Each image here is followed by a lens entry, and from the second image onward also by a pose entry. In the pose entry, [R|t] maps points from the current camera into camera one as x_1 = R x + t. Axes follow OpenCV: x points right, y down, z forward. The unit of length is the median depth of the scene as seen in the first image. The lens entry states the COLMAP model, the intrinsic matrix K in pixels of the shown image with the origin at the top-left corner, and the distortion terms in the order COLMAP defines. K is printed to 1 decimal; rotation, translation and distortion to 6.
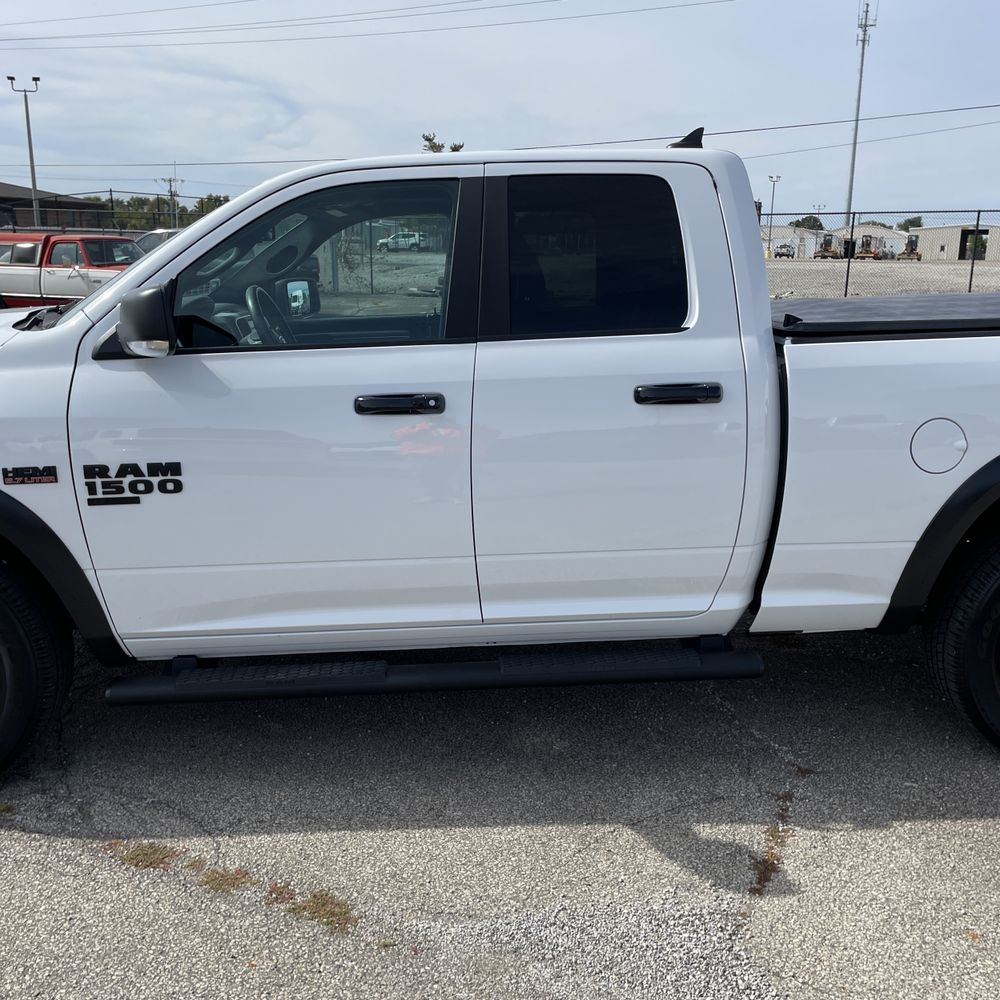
lens RADIAL K [[1014.6, 0, 510.3], [0, 1014.6, 492.4], [0, 0, 1]] dist [0.040871, 0.000000]
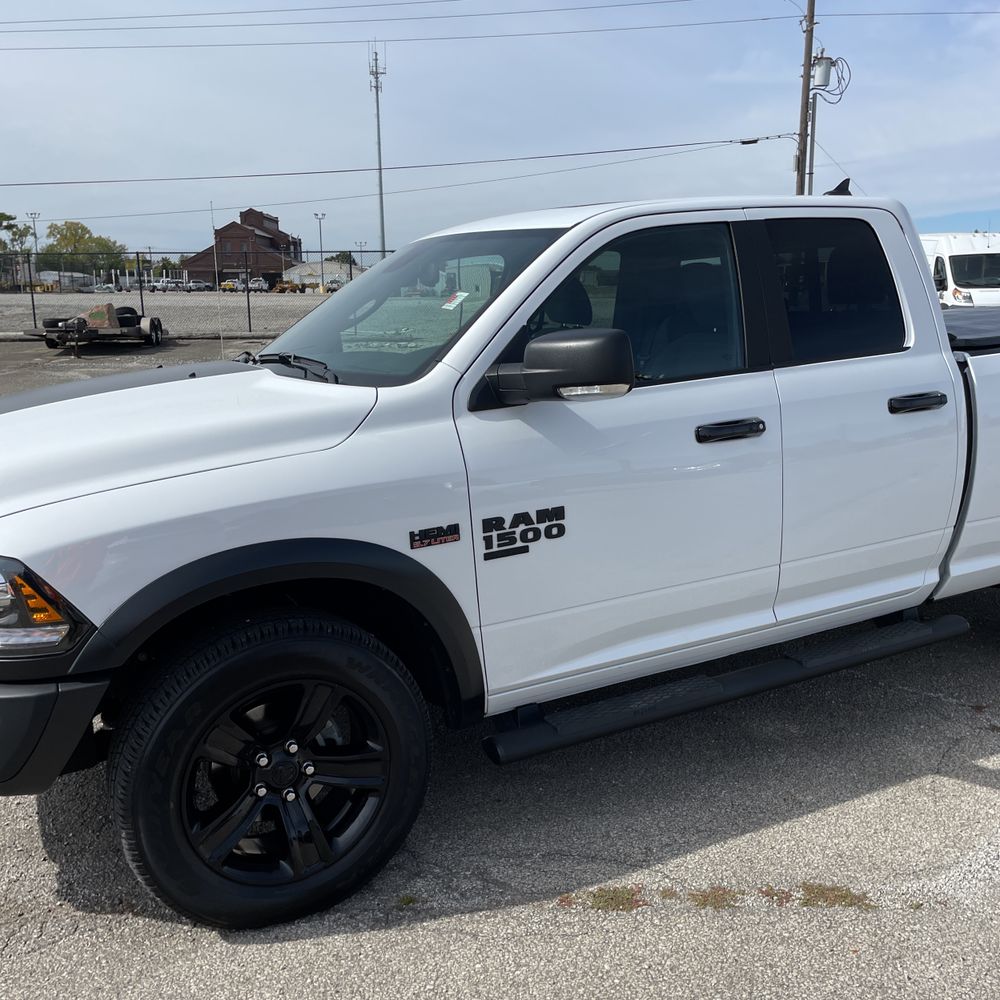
lens RADIAL K [[1014.6, 0, 495.5], [0, 1014.6, 507.8], [0, 0, 1]] dist [0.040871, 0.000000]
pose [[0.910517, -0.108728, 0.398920, -0.685189], [0.115971, 0.993234, 0.006012, -0.036229], [-0.396874, 0.040789, 0.916966, 0.100163]]
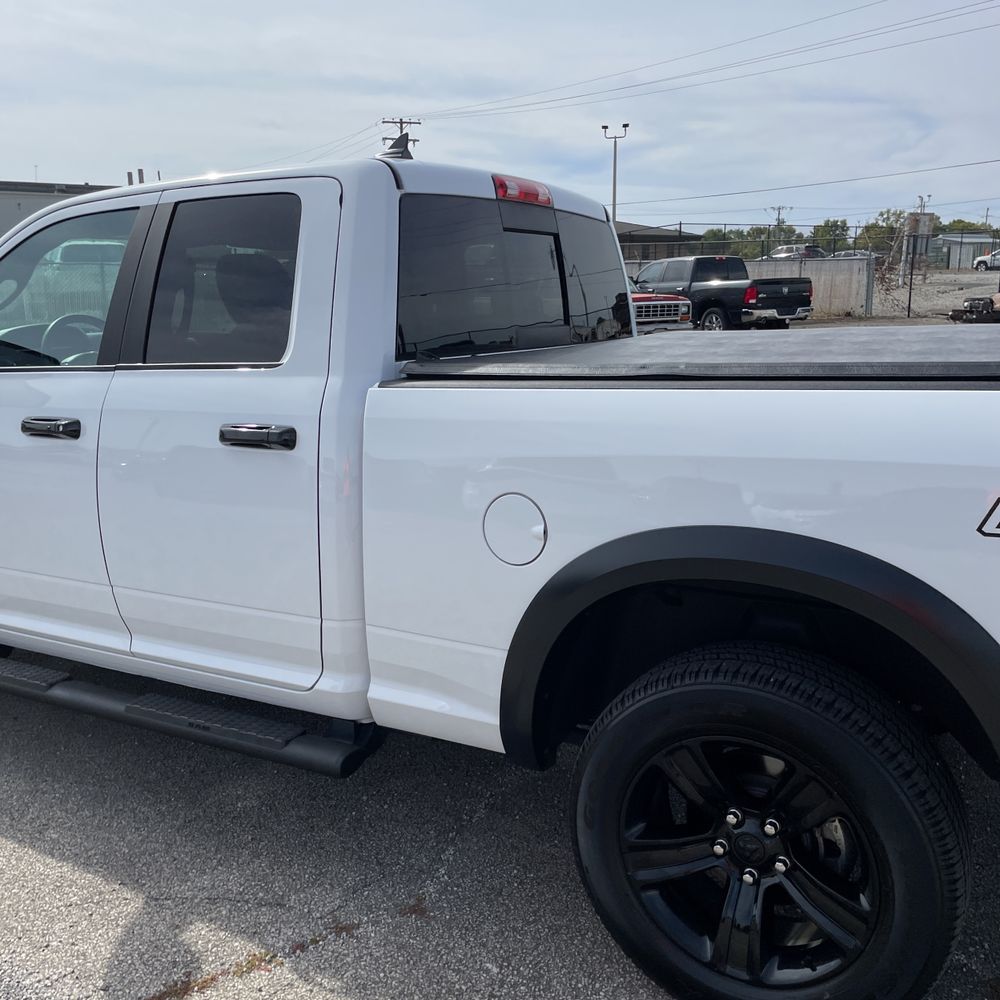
lens RADIAL K [[1014.6, 0, 482.0], [0, 1014.6, 505.3], [0, 0, 1]] dist [0.040871, 0.000000]
pose [[0.826895, 0.101522, -0.553117, 0.742328], [-0.107890, 0.993938, 0.021140, -0.069817], [0.551910, 0.042195, 0.832835, 0.333881]]
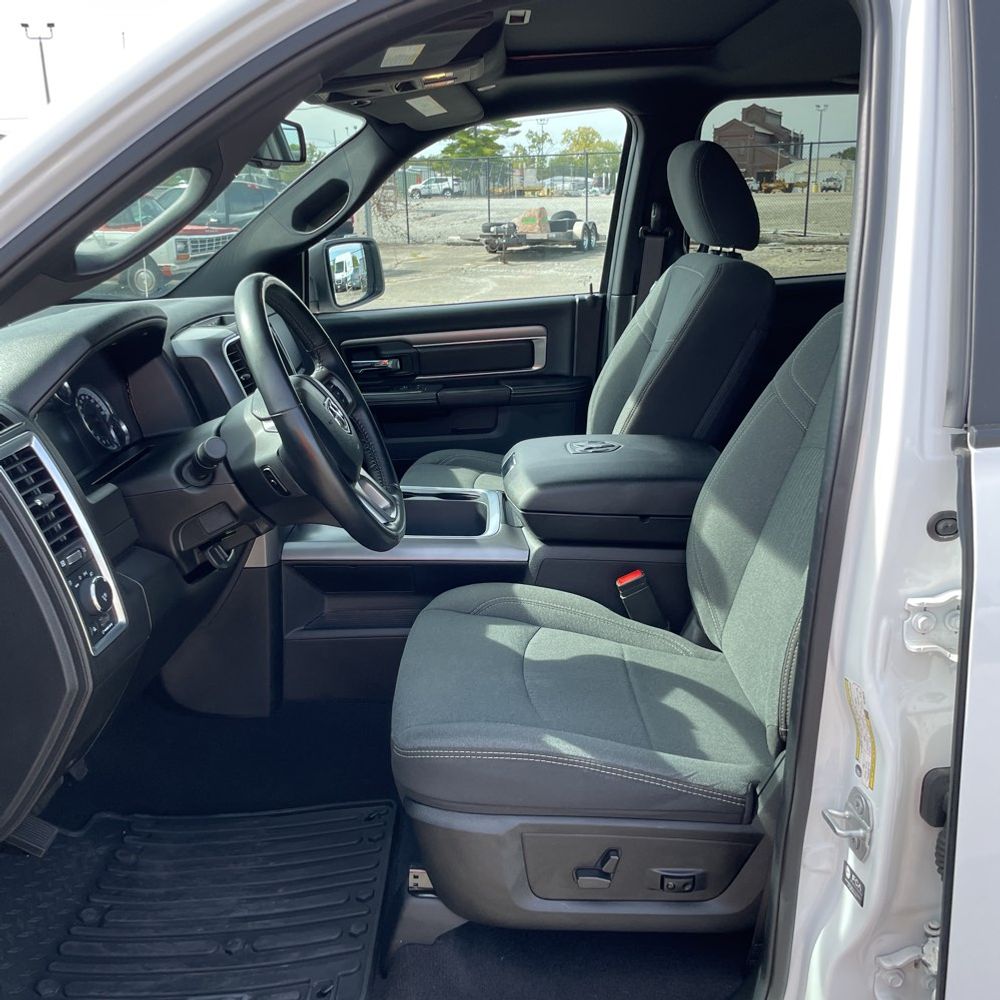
lens RADIAL K [[1014.6, 0, 501.6], [0, 1014.6, 485.8], [0, 0, 1]] dist [0.040871, 0.000000]
pose [[0.998908, -0.017757, -0.043219, -0.143326], [0.019724, 0.998769, 0.045510, -0.146703], [0.042357, -0.046313, 0.998029, 0.628045]]
